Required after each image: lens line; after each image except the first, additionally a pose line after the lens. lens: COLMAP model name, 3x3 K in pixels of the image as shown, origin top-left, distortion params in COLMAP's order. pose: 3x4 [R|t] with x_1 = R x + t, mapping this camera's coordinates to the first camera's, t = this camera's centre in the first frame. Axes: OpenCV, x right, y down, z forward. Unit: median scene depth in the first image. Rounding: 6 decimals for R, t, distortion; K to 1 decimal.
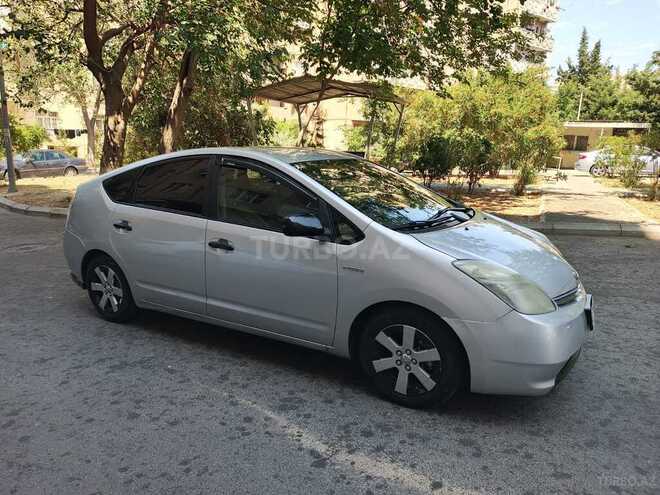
lens RADIAL K [[471.2, 0, 330.0], [0, 471.2, 249.1], [0, 0, 1]] dist [0.010173, -0.006823]
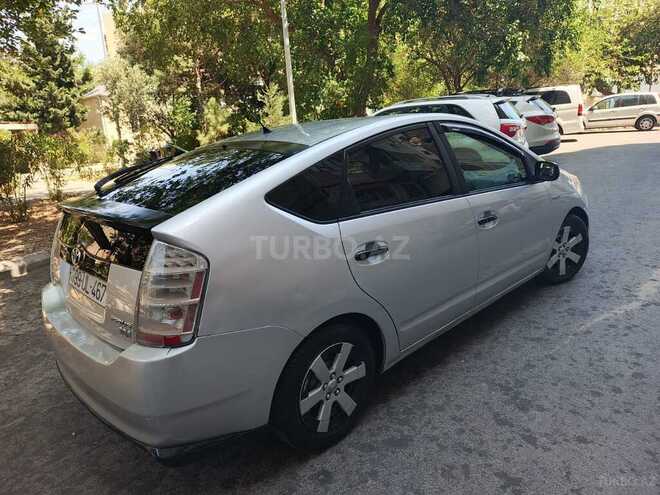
lens RADIAL K [[471.2, 0, 327.9], [0, 471.2, 247.5], [0, 0, 1]] dist [0.010173, -0.006823]
pose [[0.269115, -0.262375, 0.926680, -1.143344], [0.277870, 0.942413, 0.186134, -0.204942], [-0.922153, 0.207405, 0.326524, 0.978563]]
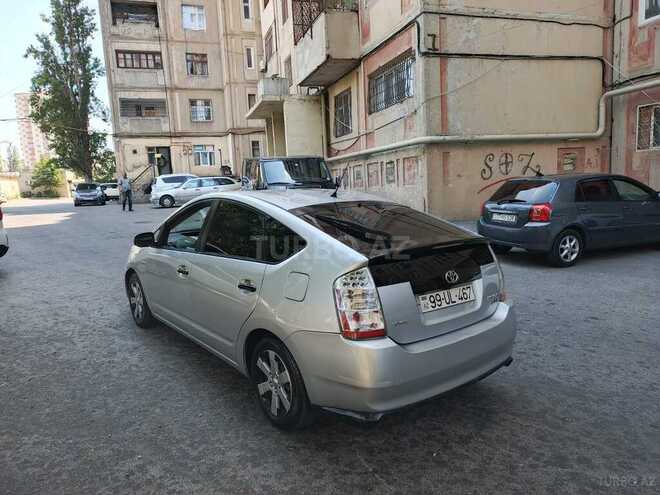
lens RADIAL K [[471.2, 0, 328.0], [0, 471.2, 249.9], [0, 0, 1]] dist [0.010173, -0.006823]
pose [[-0.934670, -0.036580, 0.353629, -0.736527], [0.093236, 0.934656, 0.343111, -0.530485], [-0.343073, 0.353666, -0.870185, 2.313083]]
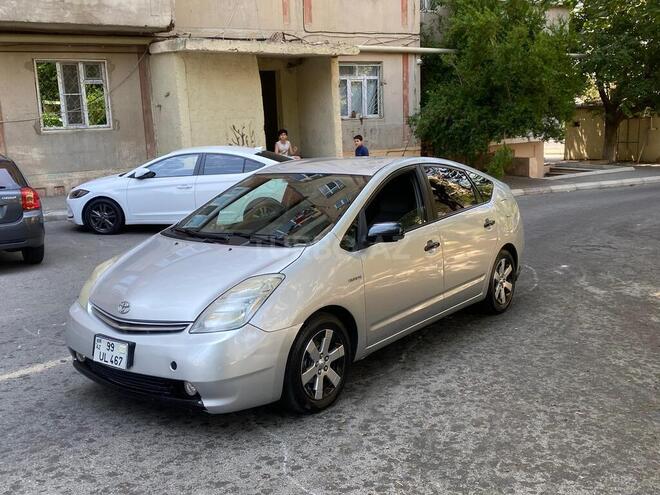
lens RADIAL K [[682.1, 0, 331.1], [0, 682.1, 243.2], [0, 0, 1]] dist [-0.001276, 0.000000]
pose [[-0.117078, 0.163115, -0.979636, 1.573045], [-0.181599, 0.966272, 0.182593, -0.349583], [0.976378, 0.199279, -0.083508, 1.316322]]
